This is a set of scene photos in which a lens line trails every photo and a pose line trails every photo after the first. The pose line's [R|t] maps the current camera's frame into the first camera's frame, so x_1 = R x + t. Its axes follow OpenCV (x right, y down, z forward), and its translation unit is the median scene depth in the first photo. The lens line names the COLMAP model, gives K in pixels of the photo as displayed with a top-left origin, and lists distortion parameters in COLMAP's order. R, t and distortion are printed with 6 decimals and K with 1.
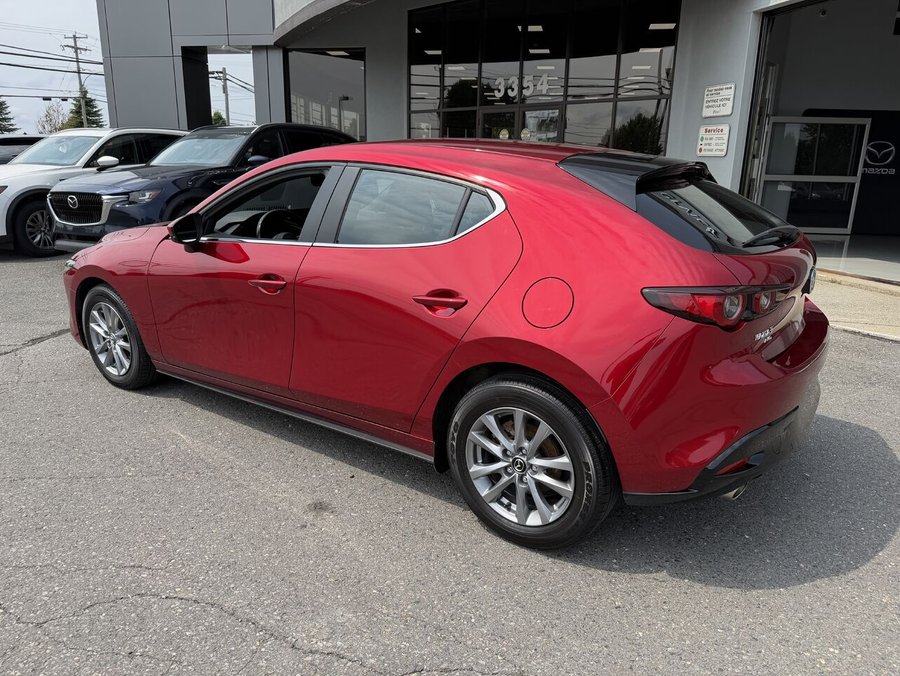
lens RADIAL K [[642.5, 0, 450.0], [0, 642.5, 338.0], [0, 0, 1]] dist [0.100755, -0.109920]
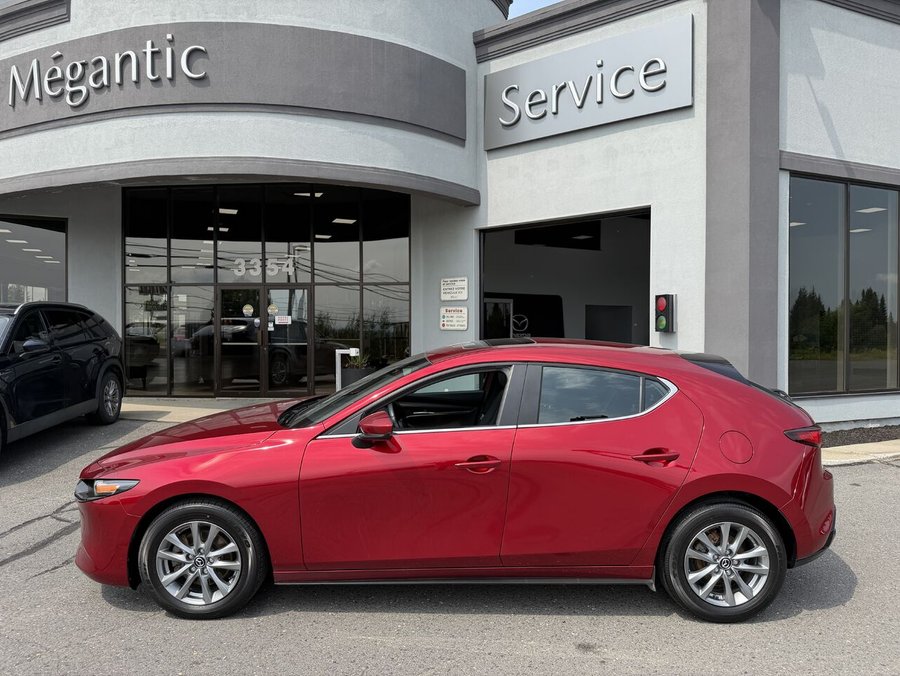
lens RADIAL K [[642.5, 0, 450.0], [0, 642.5, 338.0], [0, 0, 1]] dist [0.100755, -0.109920]
pose [[0.815671, -0.029419, 0.577768, -0.347026], [0.165321, 0.968912, -0.184059, -0.035295], [-0.554392, 0.245648, 0.795177, 0.013320]]
